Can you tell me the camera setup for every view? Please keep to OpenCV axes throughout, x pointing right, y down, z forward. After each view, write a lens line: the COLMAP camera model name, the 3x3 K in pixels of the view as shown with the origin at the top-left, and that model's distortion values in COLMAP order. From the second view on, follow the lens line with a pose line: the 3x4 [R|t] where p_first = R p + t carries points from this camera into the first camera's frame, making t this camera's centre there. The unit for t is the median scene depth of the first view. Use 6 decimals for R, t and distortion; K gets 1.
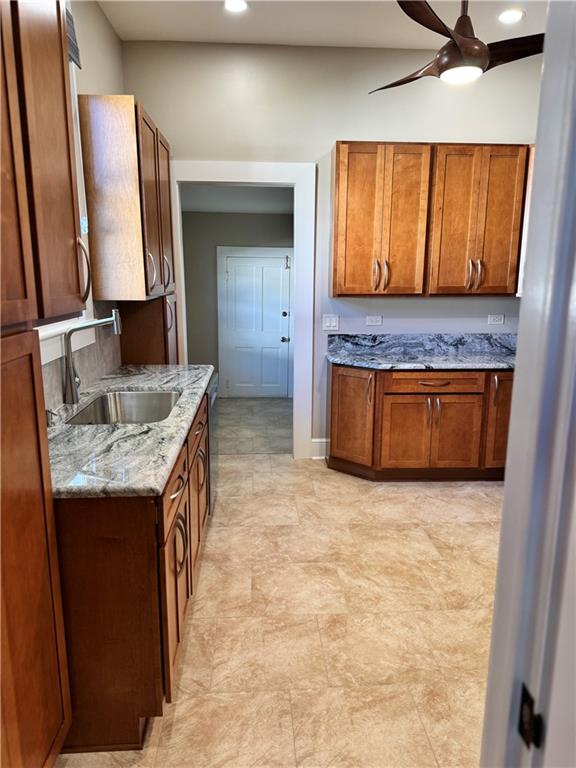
lens RADIAL K [[548.2, 0, 288.8], [0, 548.2, 386.9], [0, 0, 1]] dist [0.080964, -0.095973]
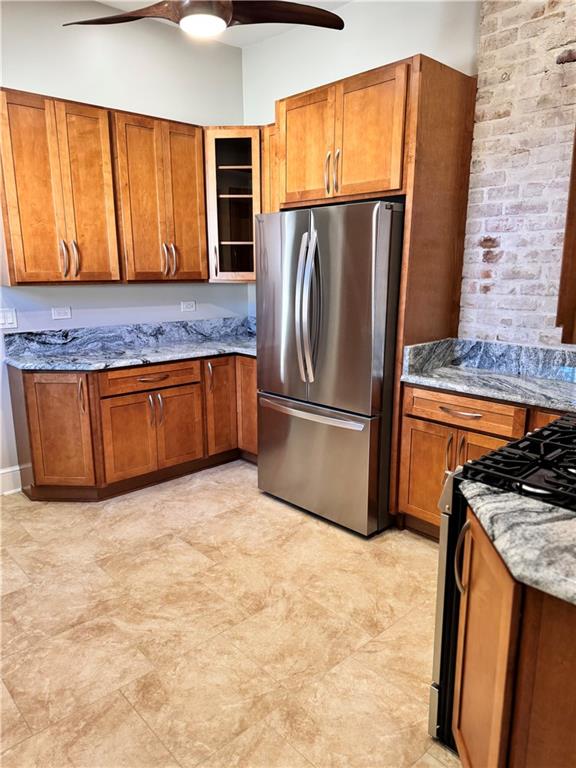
lens RADIAL K [[548.2, 0, 288.8], [0, 548.2, 386.9], [0, 0, 1]] dist [0.080964, -0.095973]
pose [[0.779329, -0.140978, 0.610550, -0.118461], [0.129574, 0.989560, 0.063100, -0.020516], [-0.613072, 0.029936, 0.789460, 0.139389]]
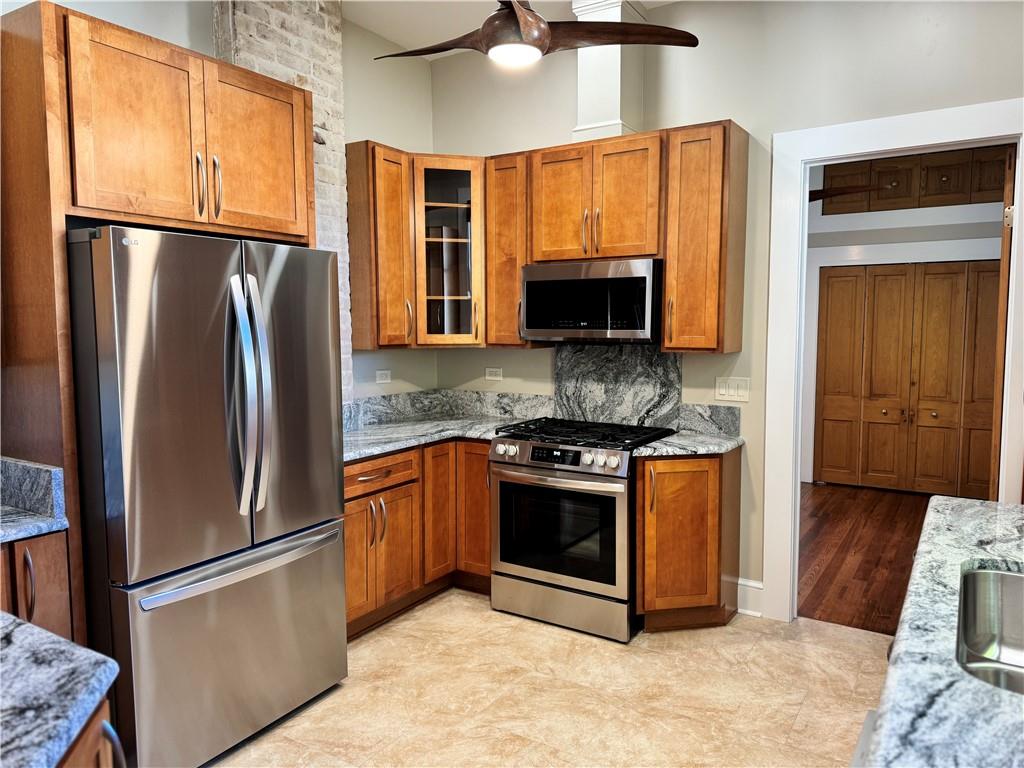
lens RADIAL K [[719.1, 0, 512.0], [0, 719.1, 384.0], [0, 0, 1]] dist [0.065516, -0.098075]
pose [[-0.809309, -0.051072, 0.585159, -0.168043], [0.116681, 0.962382, 0.245372, -0.217348], [-0.575678, 0.266858, -0.772905, 1.094290]]
